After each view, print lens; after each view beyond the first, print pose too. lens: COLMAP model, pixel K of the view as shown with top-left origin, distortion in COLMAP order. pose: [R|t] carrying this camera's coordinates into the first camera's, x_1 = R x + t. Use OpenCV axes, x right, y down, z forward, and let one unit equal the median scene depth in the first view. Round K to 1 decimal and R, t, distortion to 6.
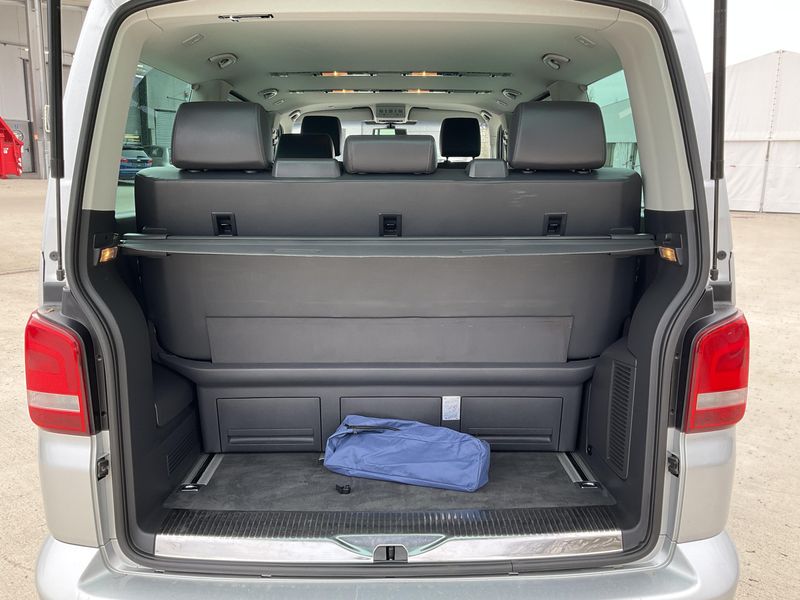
lens RADIAL K [[667.4, 0, 400.0], [0, 667.4, 300.0], [0, 0, 1]] dist [-0.000799, -0.004162]
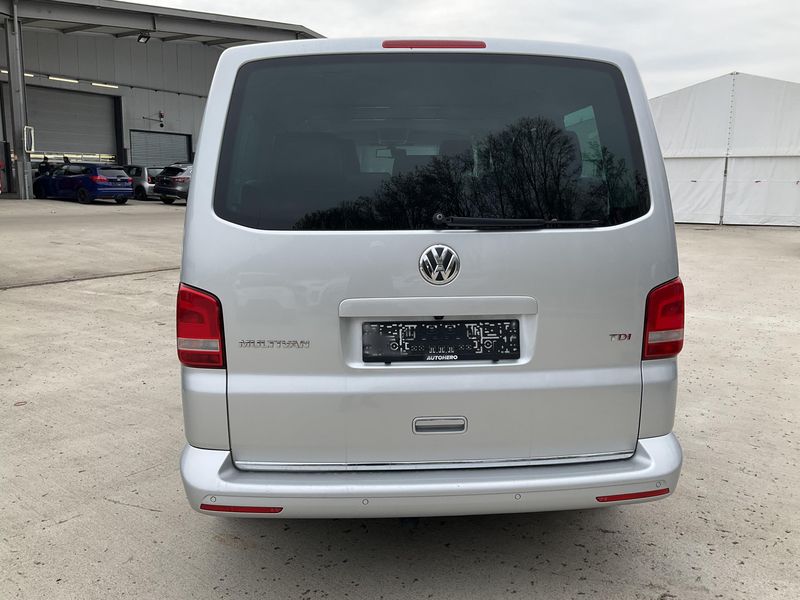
lens RADIAL K [[665.7, 0, 400.0], [0, 665.7, 300.0], [0, 0, 1]] dist [0.050459, -0.099329]
pose [[0.998998, -0.014411, 0.042374, -0.011706], [0.015548, 0.999525, -0.026618, 0.007746], [-0.041970, 0.027250, 0.998747, -0.032461]]
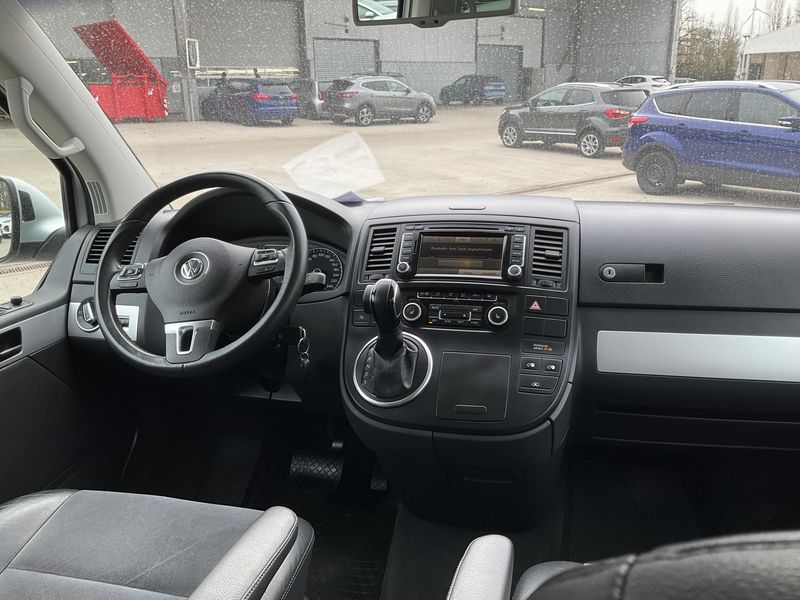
lens RADIAL K [[665.7, 0, 400.0], [0, 665.7, 300.0], [0, 0, 1]] dist [0.050459, -0.099329]
pose [[0.963867, 0.042043, -0.263044, 0.009332], [-0.014362, 0.994232, 0.106286, -0.040895], [0.265995, -0.098667, 0.958912, 0.174507]]
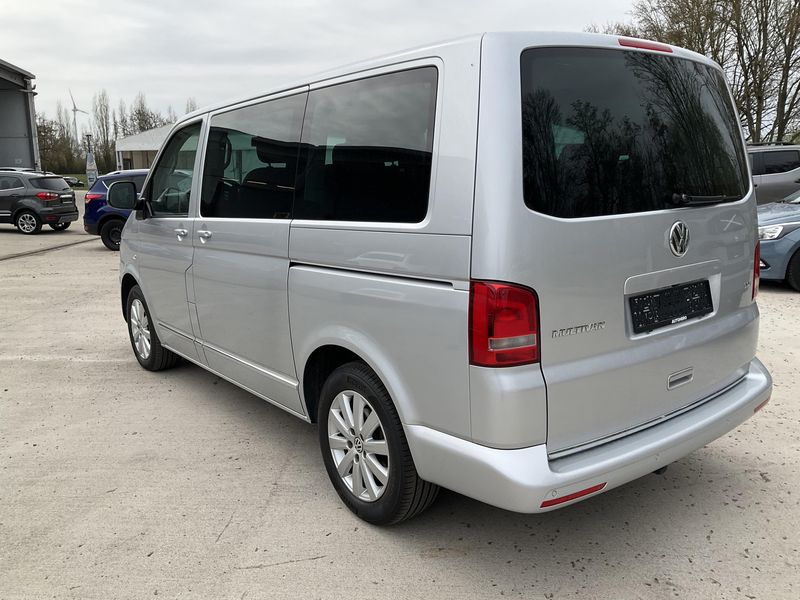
lens RADIAL K [[665.7, 0, 400.0], [0, 665.7, 300.0], [0, 0, 1]] dist [0.050459, -0.099329]
pose [[0.804108, -0.140832, 0.577562, -0.115965], [0.147003, 0.988467, 0.036361, -0.001657], [-0.576022, 0.055665, 0.815537, 0.003344]]
